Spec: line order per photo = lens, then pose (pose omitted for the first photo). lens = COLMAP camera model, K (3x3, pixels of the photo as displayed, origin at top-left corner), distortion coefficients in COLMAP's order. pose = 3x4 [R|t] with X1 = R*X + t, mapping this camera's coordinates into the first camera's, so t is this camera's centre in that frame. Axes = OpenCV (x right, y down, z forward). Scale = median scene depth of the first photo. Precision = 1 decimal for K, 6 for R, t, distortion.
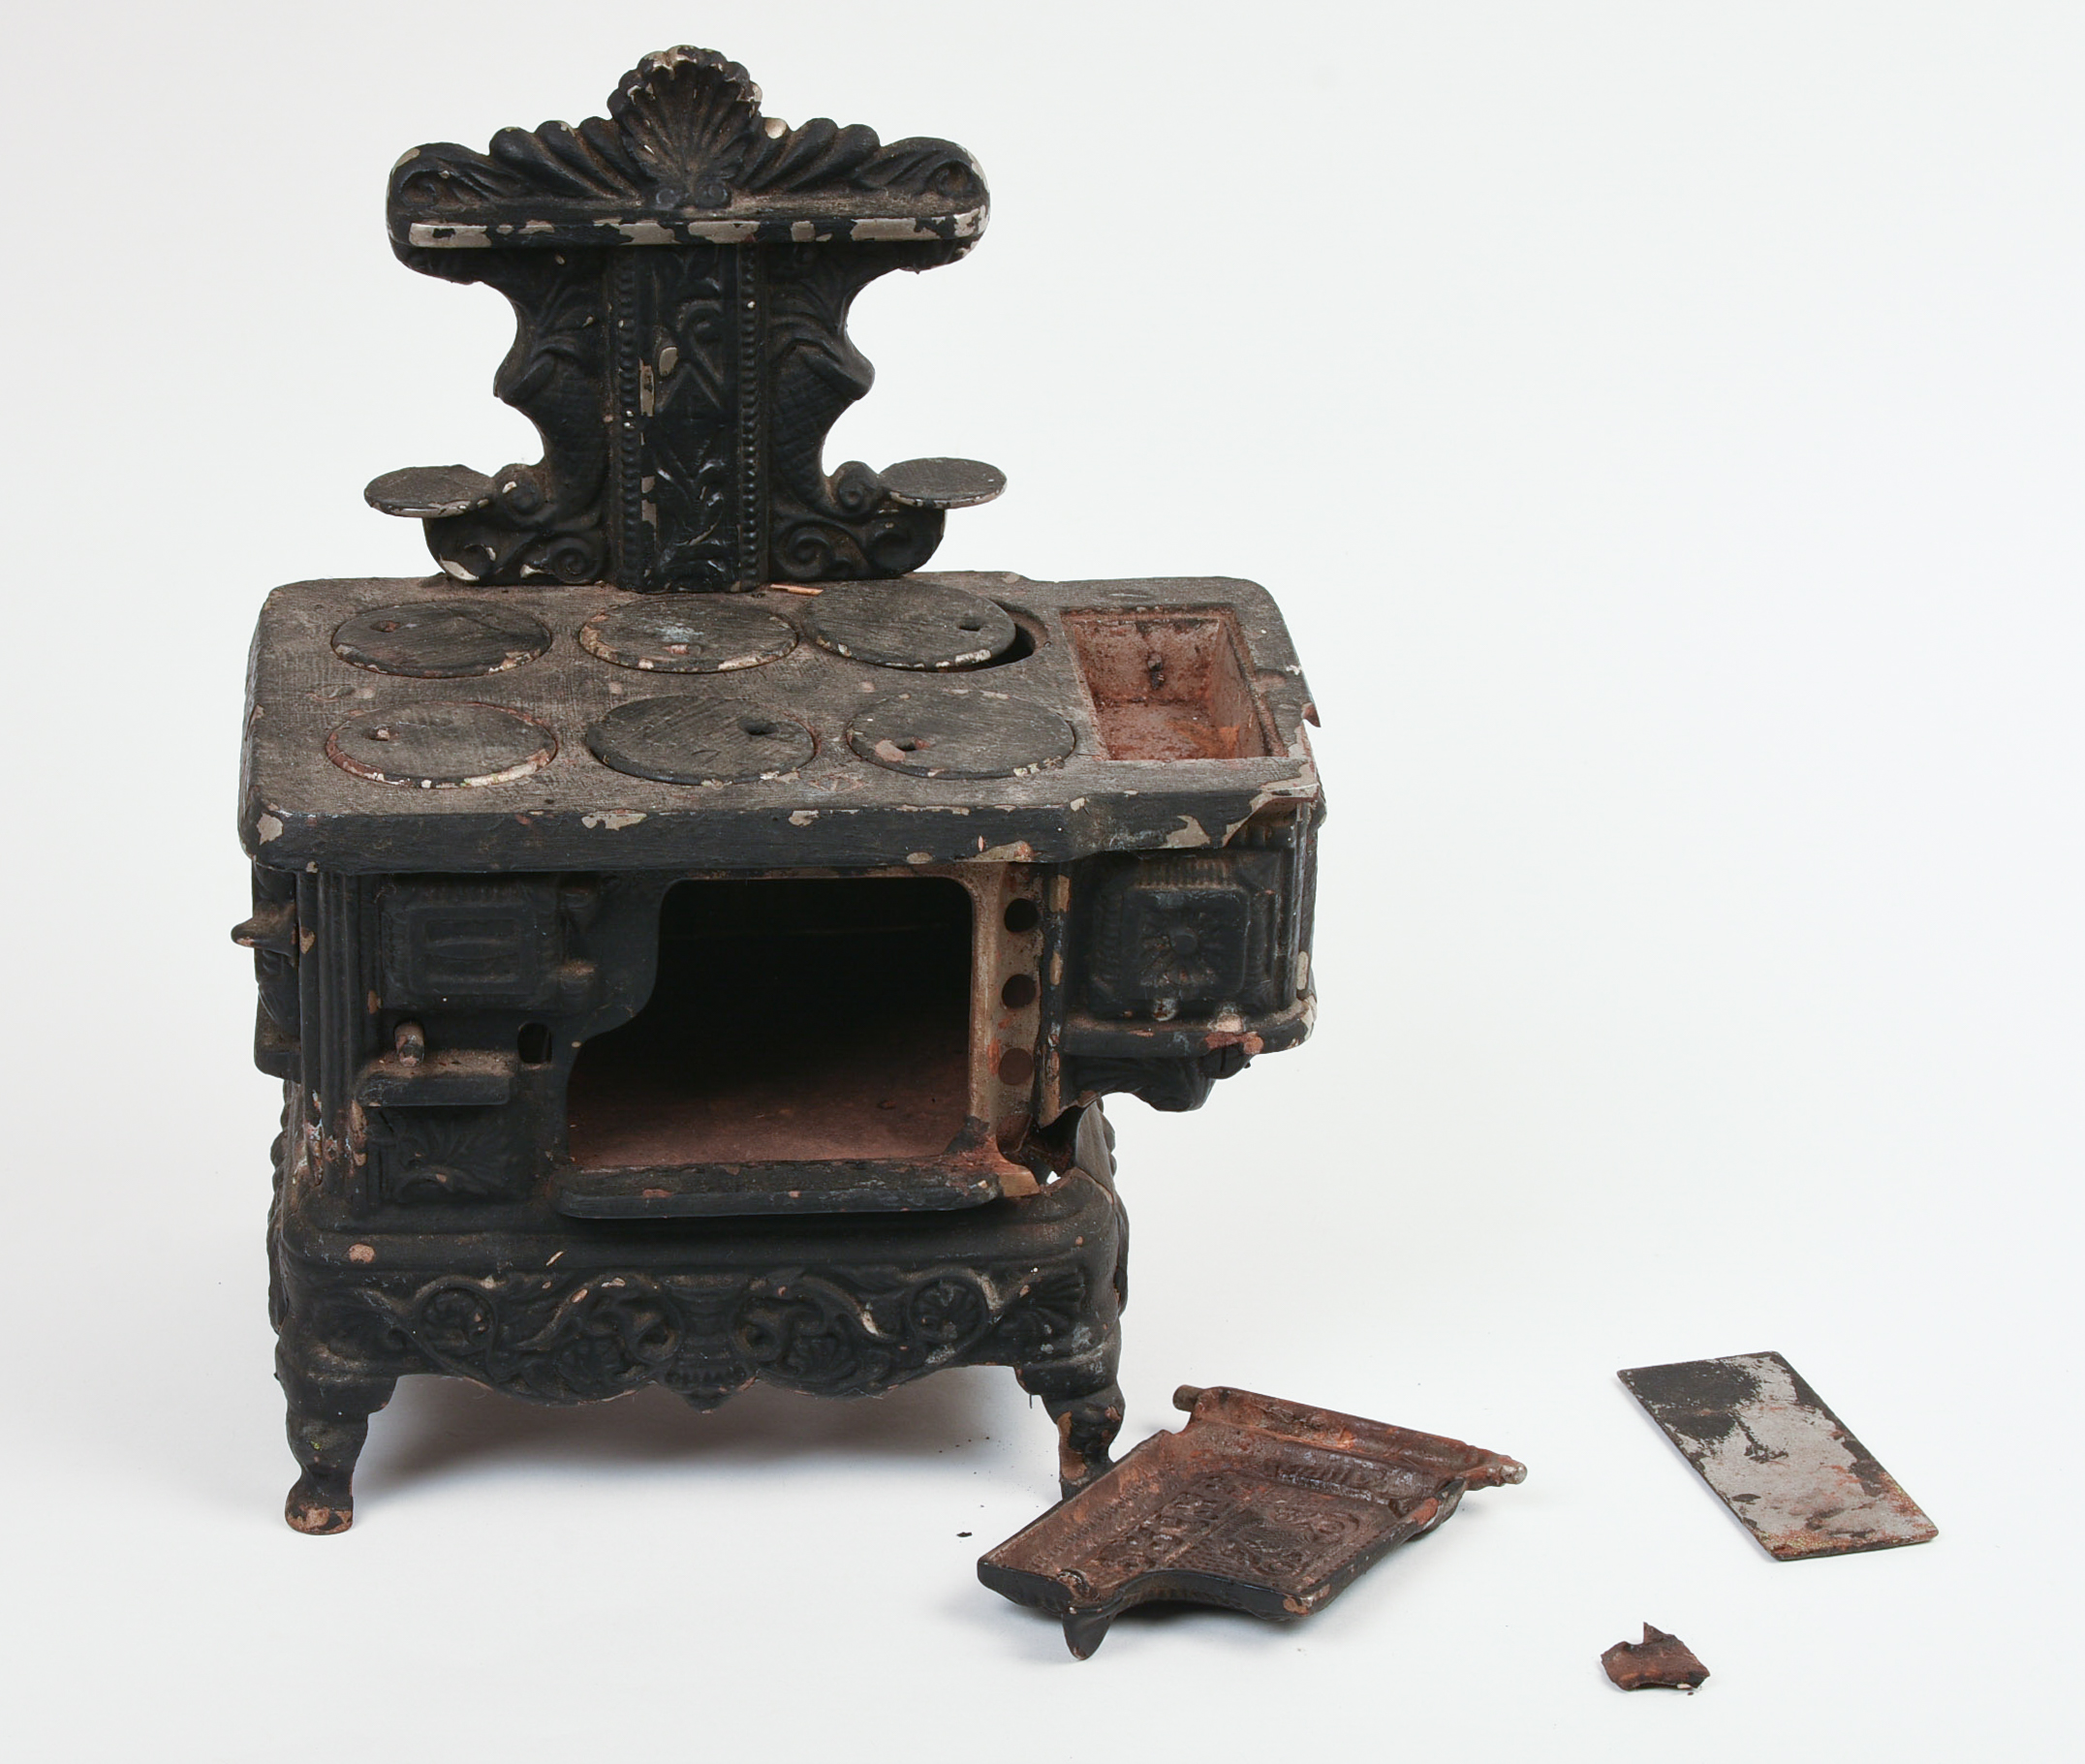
lens RADIAL K [[4915.7, 0, 1044.2], [0, 4915.7, 876.0], [0, 0, 1]] dist [0.013823, 0.000000]
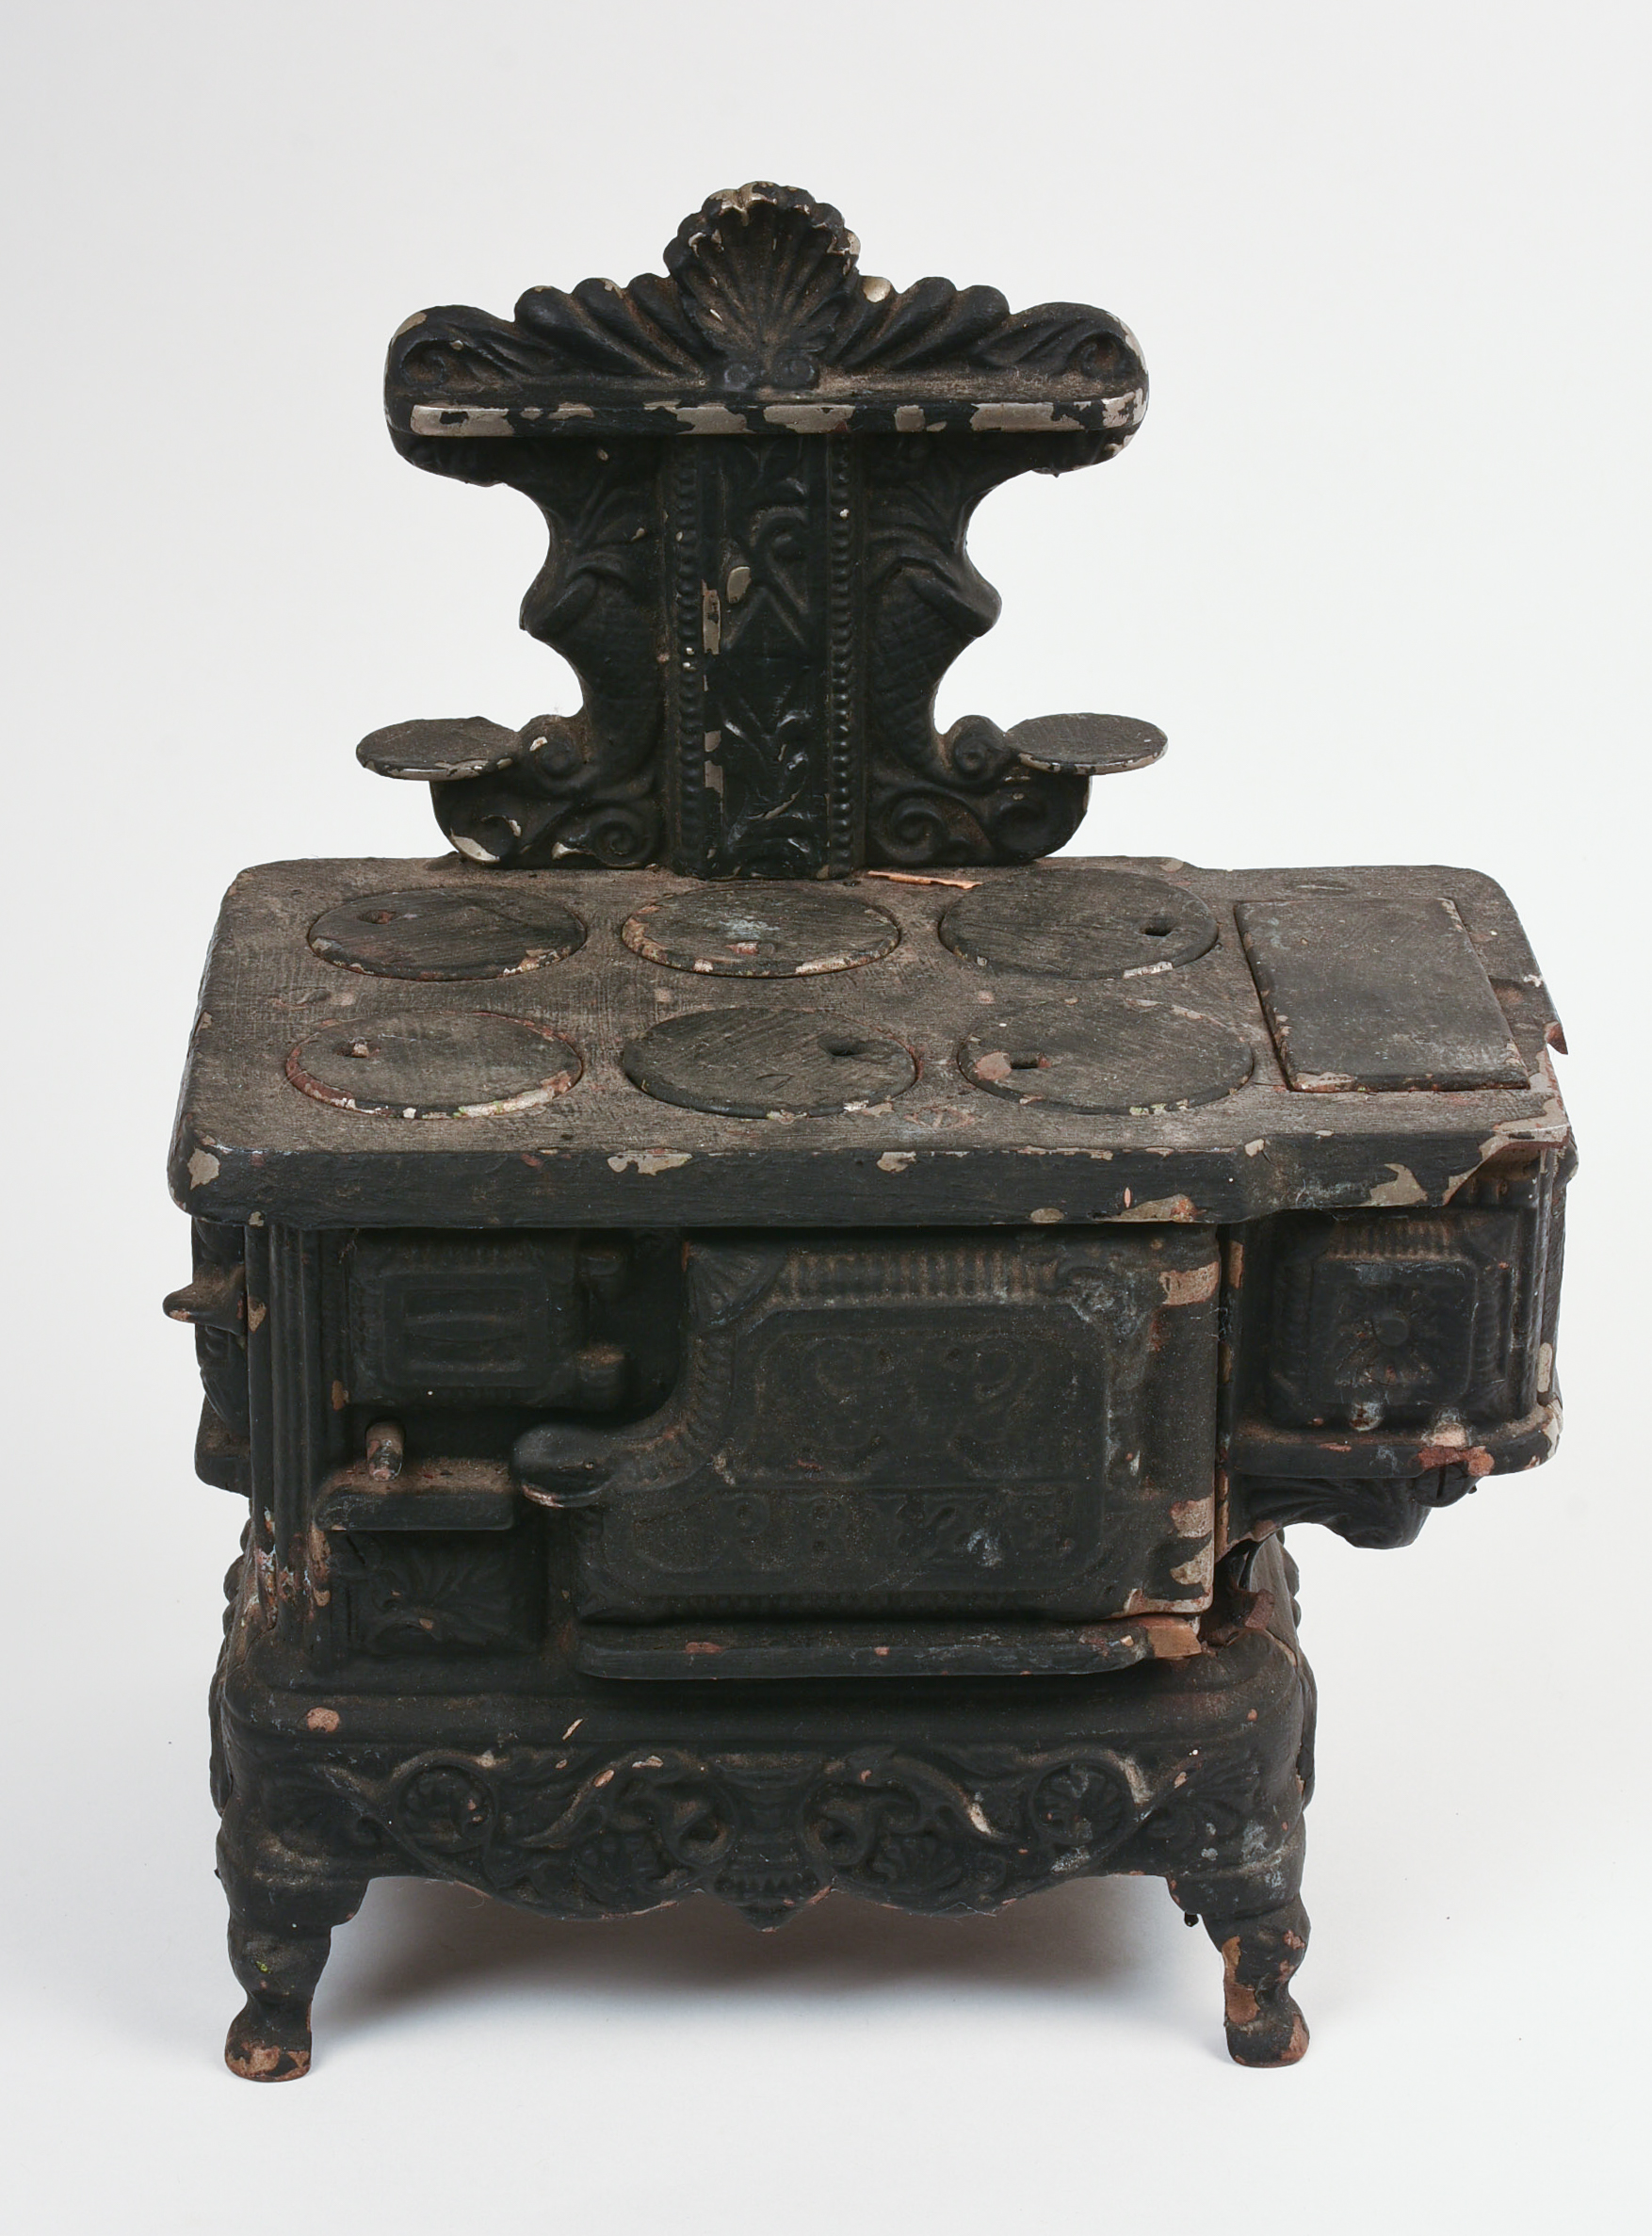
lens RADIAL K [[5454.8, 0, 861.7], [0, 5454.8, 1001.8], [0, 0, 1]] dist [-0.017678, 0.000000]
pose [[0.997854, 0.007480, -0.065050, 0.000775], [-0.010397, 0.998950, -0.044619, 0.001228], [0.064648, 0.045199, 0.996884, 0.138172]]
